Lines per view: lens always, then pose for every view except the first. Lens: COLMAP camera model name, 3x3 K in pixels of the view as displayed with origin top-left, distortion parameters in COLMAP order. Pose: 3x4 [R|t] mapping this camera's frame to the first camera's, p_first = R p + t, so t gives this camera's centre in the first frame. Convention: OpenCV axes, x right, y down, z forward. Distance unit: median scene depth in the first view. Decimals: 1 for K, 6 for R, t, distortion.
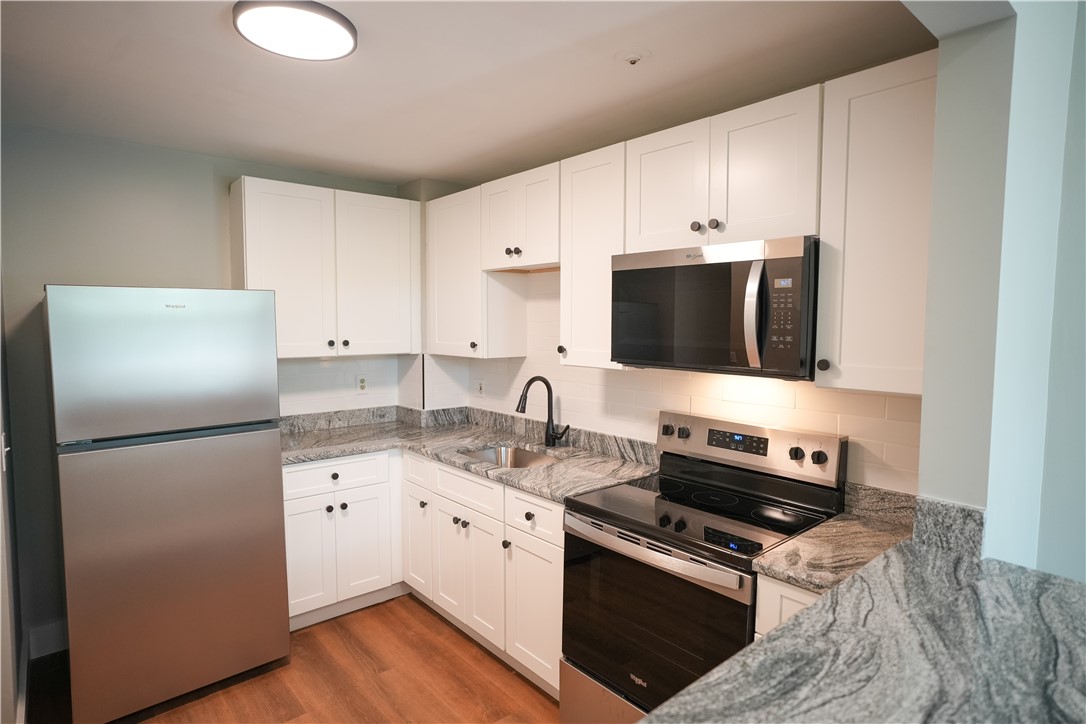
lens RADIAL K [[558.0, 0, 547.0], [0, 558.0, 354.5], [0, 0, 1]] dist [0.024322, 0.000811]
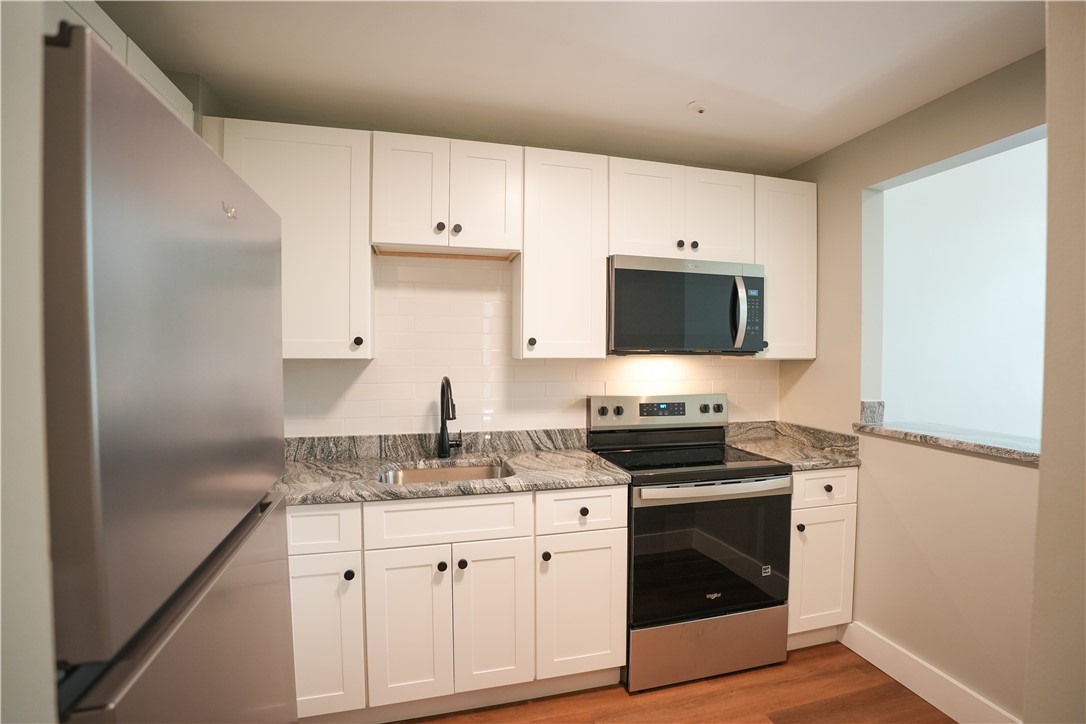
lens RADIAL K [[513.1, 0, 547.6], [0, 513.1, 364.6], [0, 0, 1]] dist [-0.032308, 0.002039]
pose [[0.458805, -0.017723, 0.888360, -0.773910], [0.045997, 0.998934, -0.003827, 0.036476], [-0.887346, 0.042618, 0.459131, 0.600059]]
